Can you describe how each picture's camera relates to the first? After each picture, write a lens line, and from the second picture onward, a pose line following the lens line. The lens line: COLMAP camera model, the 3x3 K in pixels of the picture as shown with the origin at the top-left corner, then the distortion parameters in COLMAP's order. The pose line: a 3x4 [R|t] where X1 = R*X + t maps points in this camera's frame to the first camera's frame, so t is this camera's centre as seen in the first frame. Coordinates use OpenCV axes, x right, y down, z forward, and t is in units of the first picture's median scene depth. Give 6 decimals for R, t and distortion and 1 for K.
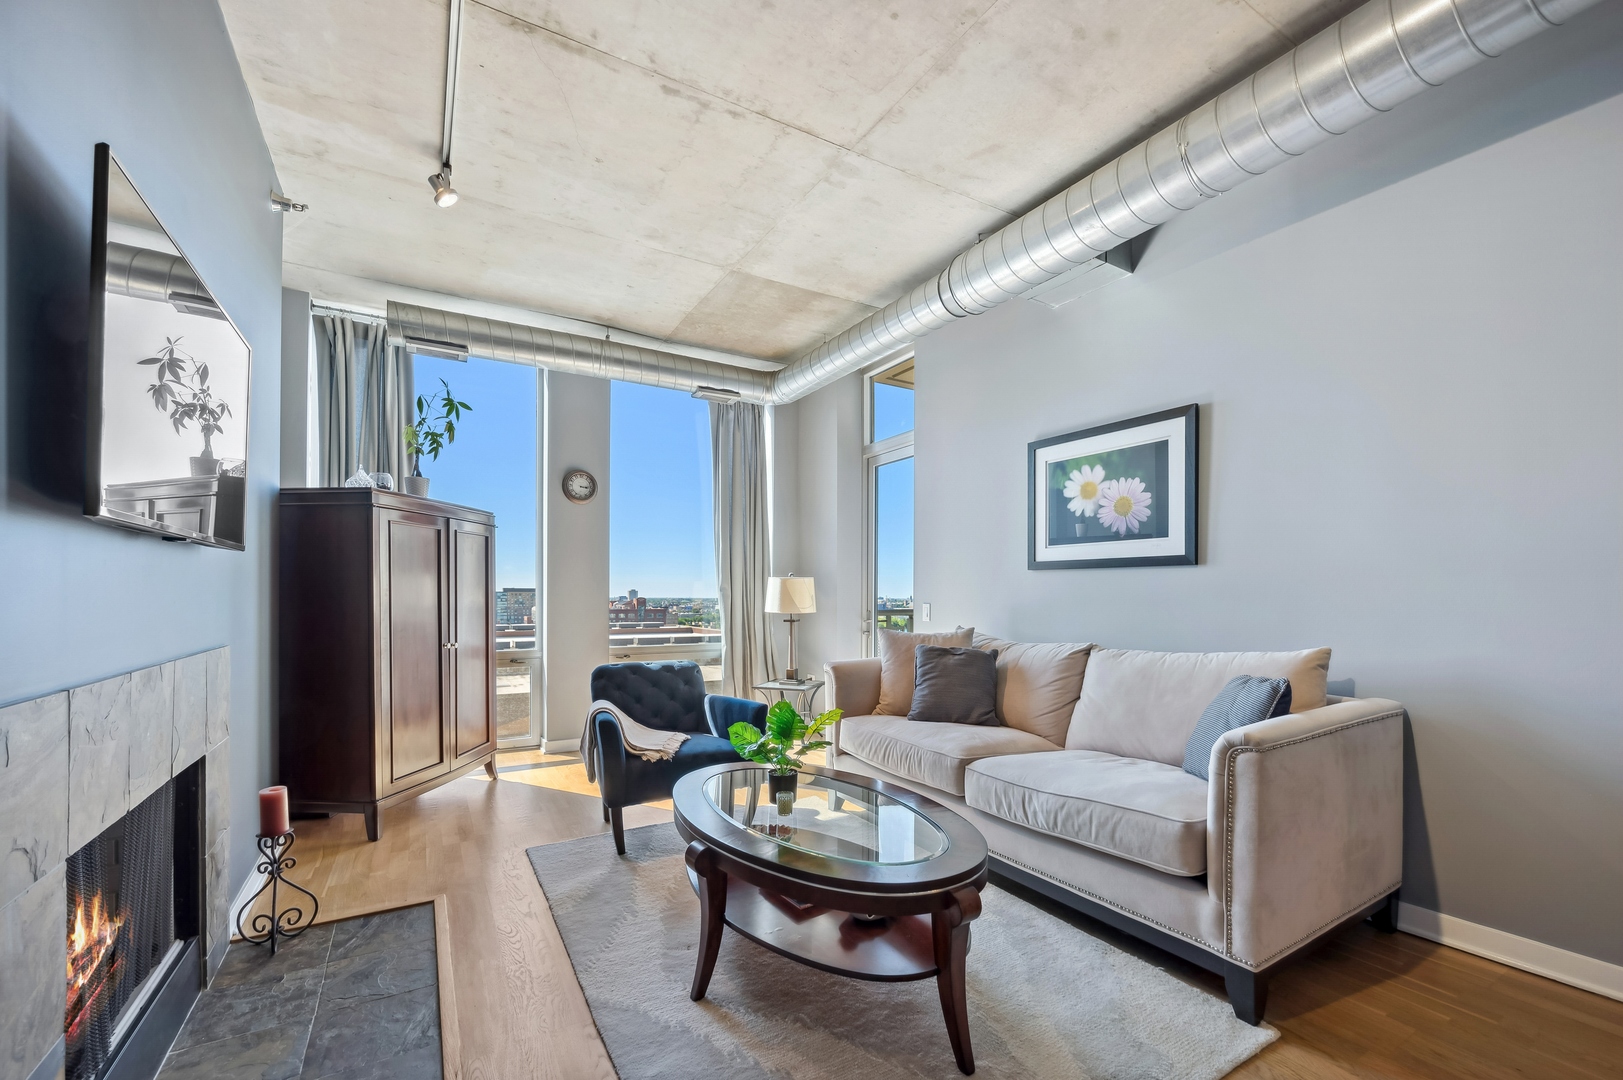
lens RADIAL K [[673.0, 0, 831.3], [0, 673.0, 598.1], [0, 0, 1]] dist [-0.004166, 0.000060]
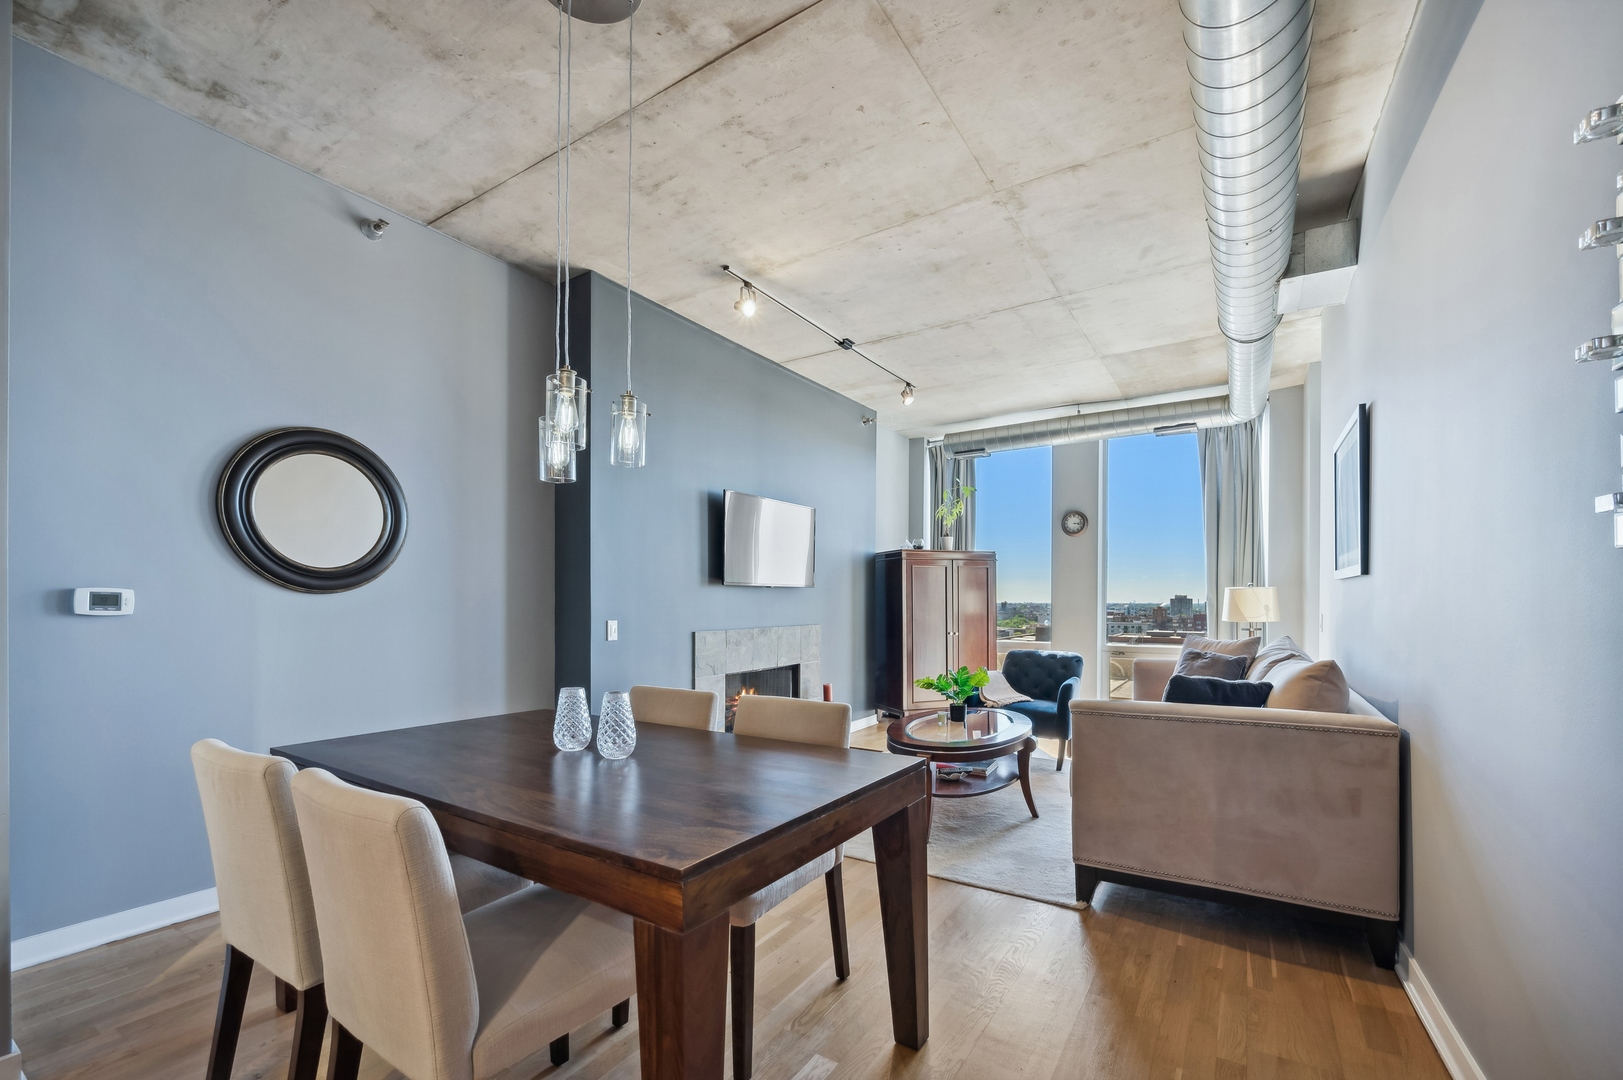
lens RADIAL K [[673.0, 0, 813.4], [0, 673.0, 609.8], [0, 0, 1]] dist [-0.004166, 0.000060]
pose [[0.432423, 0.011519, -0.901597, 0.786792], [-0.005819, 0.999933, 0.009984, -0.004465], [0.901652, 0.000929, 0.432461, -0.070809]]
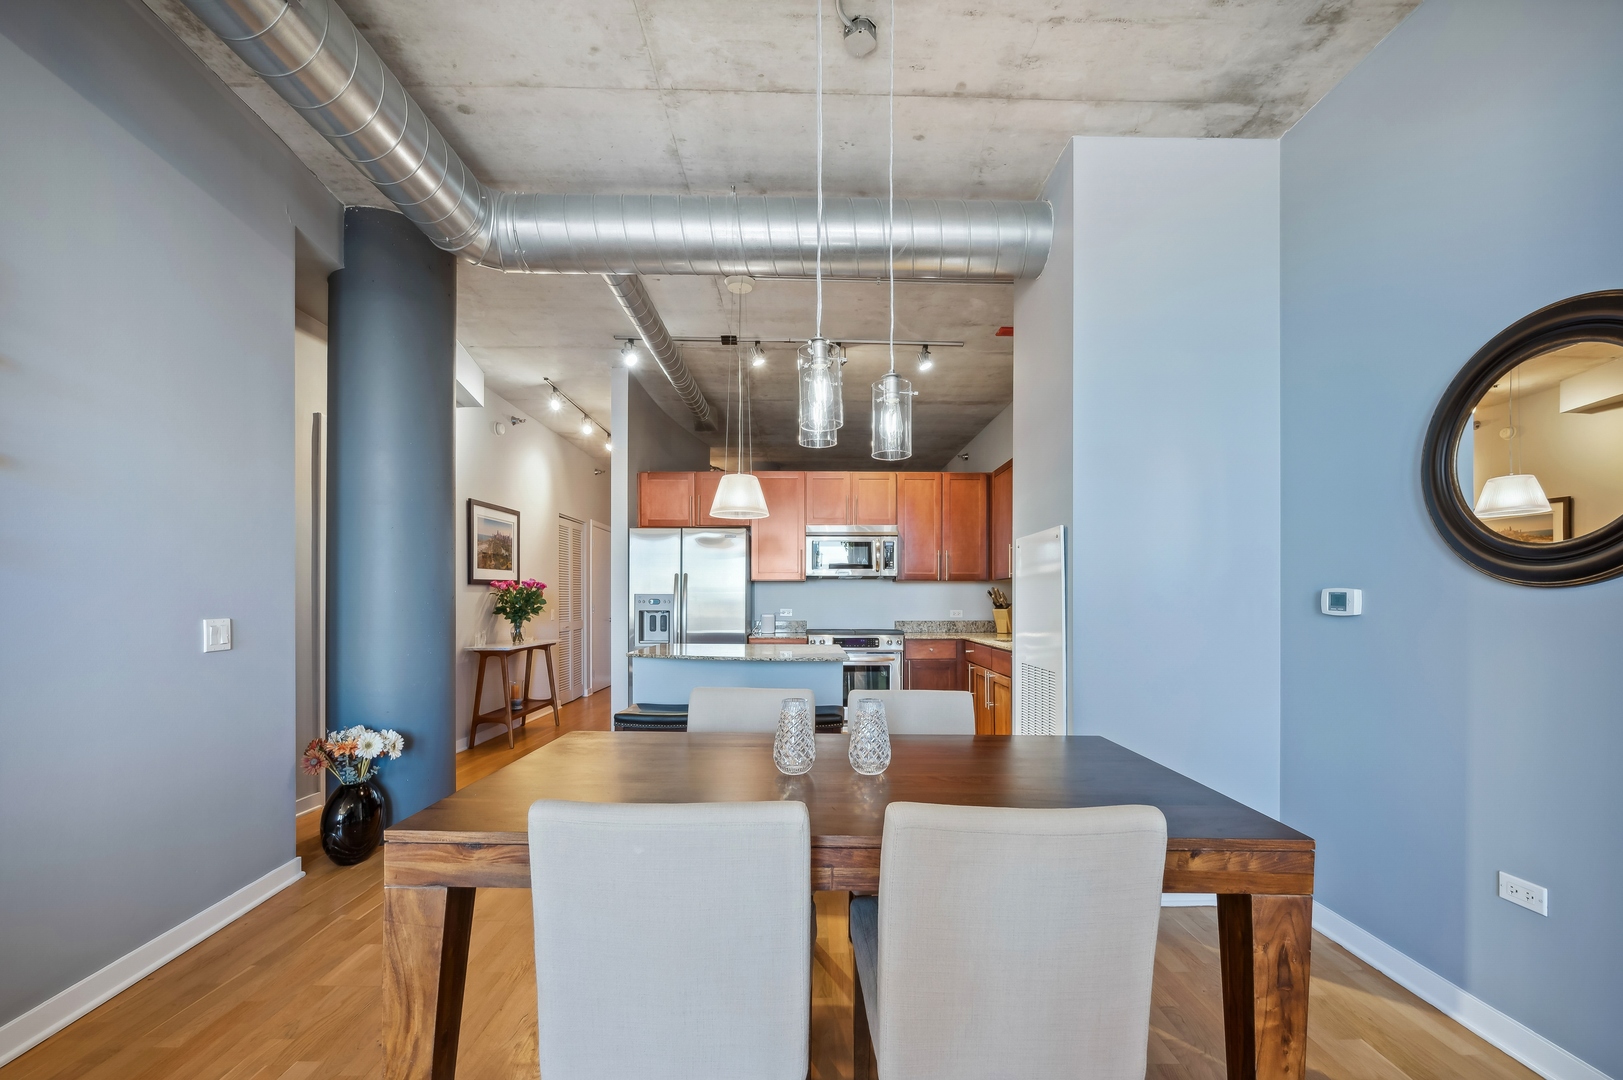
lens RADIAL K [[673.0, 0, 805.8], [0, 673.0, 602.9], [0, 0, 1]] dist [-0.004166, 0.000060]
pose [[-0.856794, 0.002284, 0.515654, 0.064155], [0.002768, 0.999996, 0.000170, -0.002390], [-0.515652, 0.001573, -0.856797, 0.384631]]
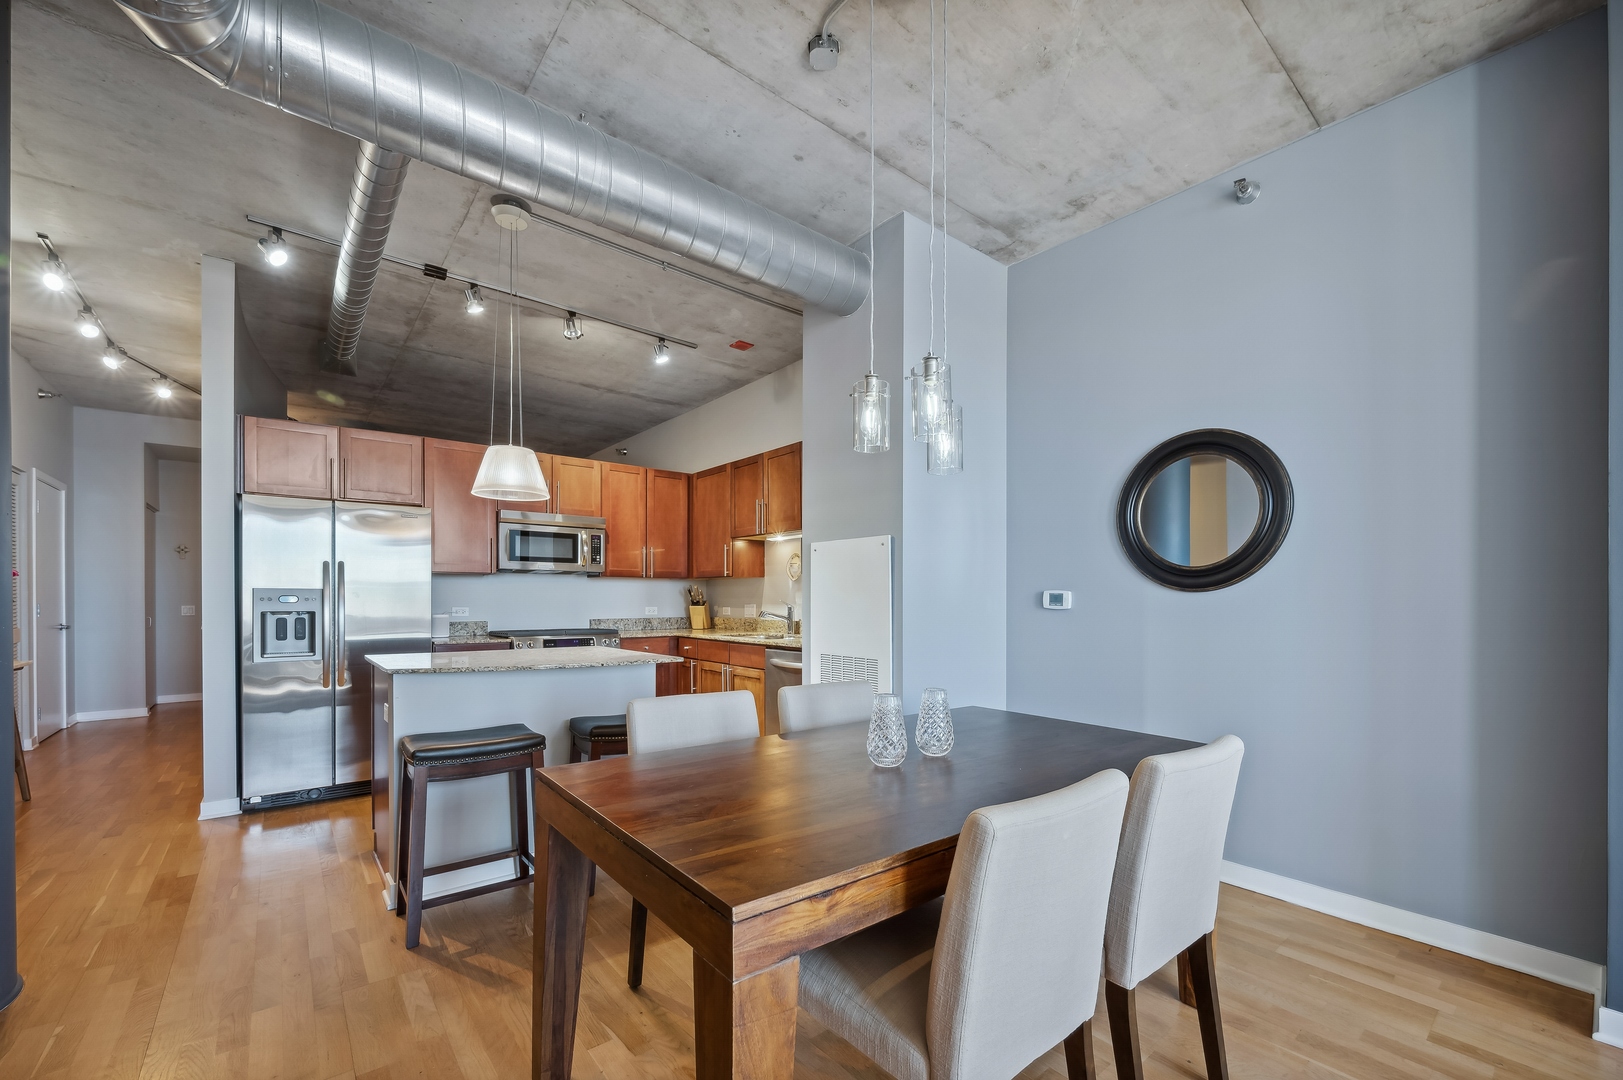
lens RADIAL K [[673.0, 0, 820.0], [0, 673.0, 602.9], [0, 0, 1]] dist [-0.004166, 0.000060]
pose [[-0.989783, 0.003687, -0.142532, 0.403685], [0.002646, 0.999968, 0.007487, -0.005606], [0.142555, 0.007033, -0.989762, 0.456654]]
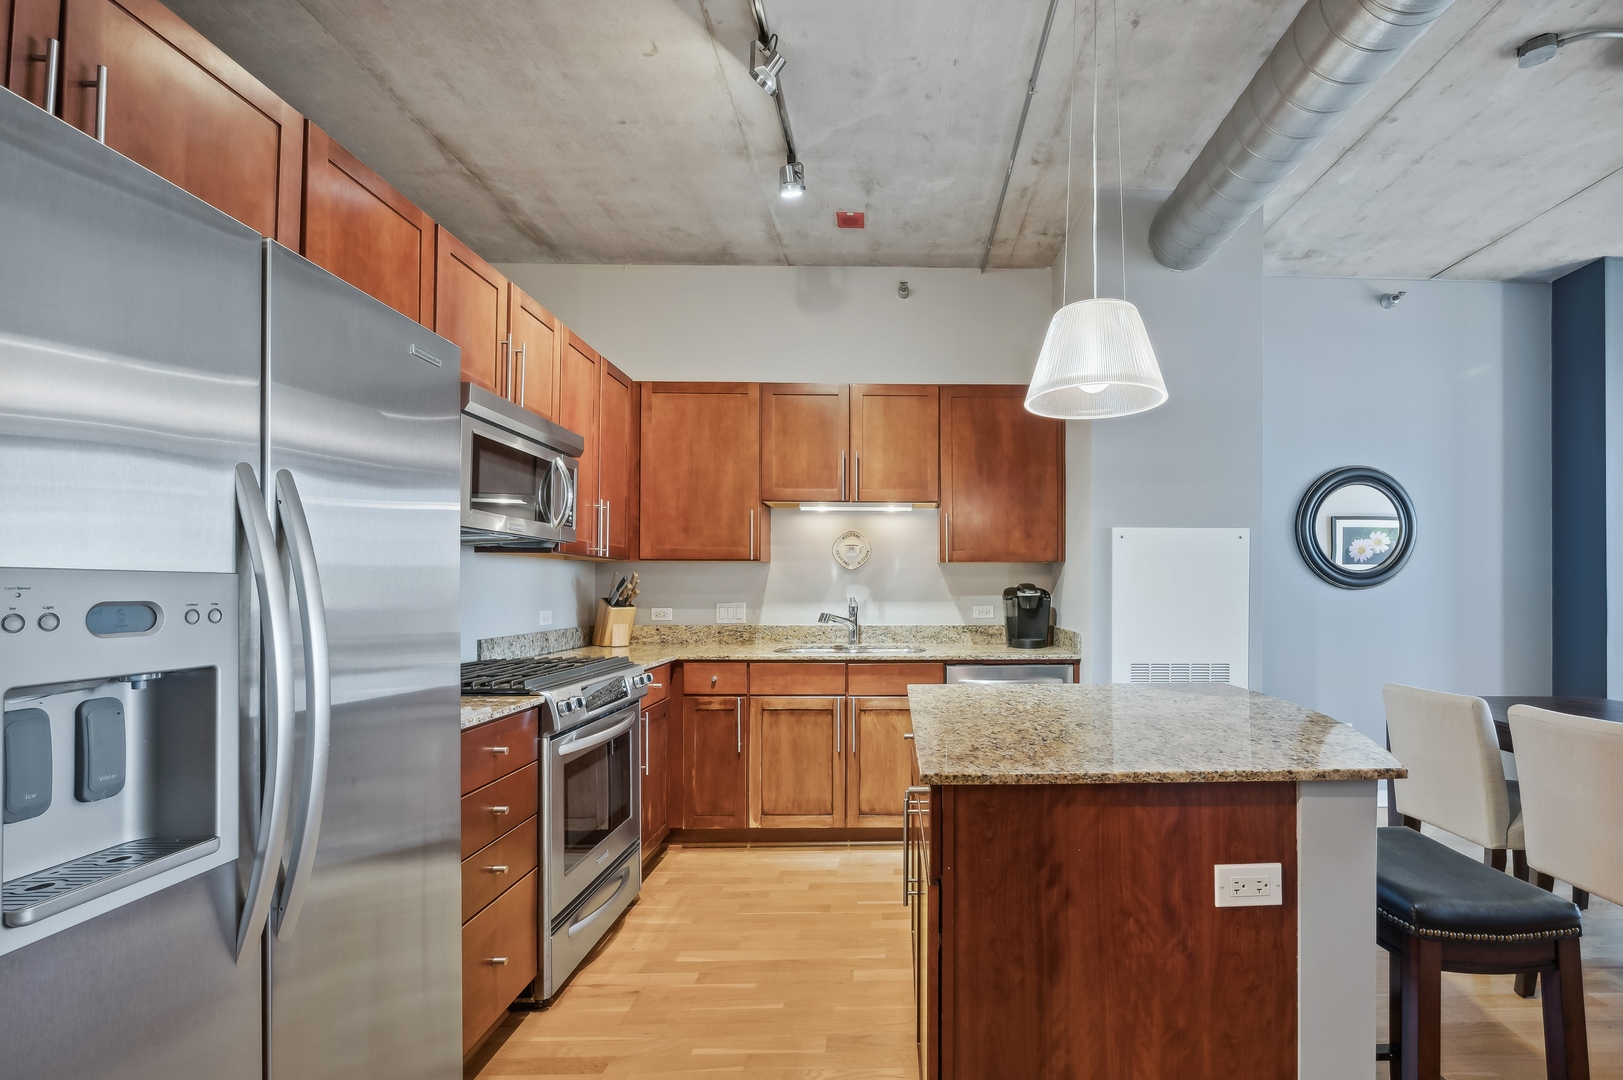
lens RADIAL K [[714.2, 0, 910.5], [0, 714.2, 585.7], [0, 0, 1]] dist [-0.011445, 0.002389]
pose [[-0.488969, -0.001338, -0.872300, 1.112185], [-0.001894, 0.999998, -0.000473, -0.016545], [0.872299, 0.001421, -0.488971, -0.303756]]
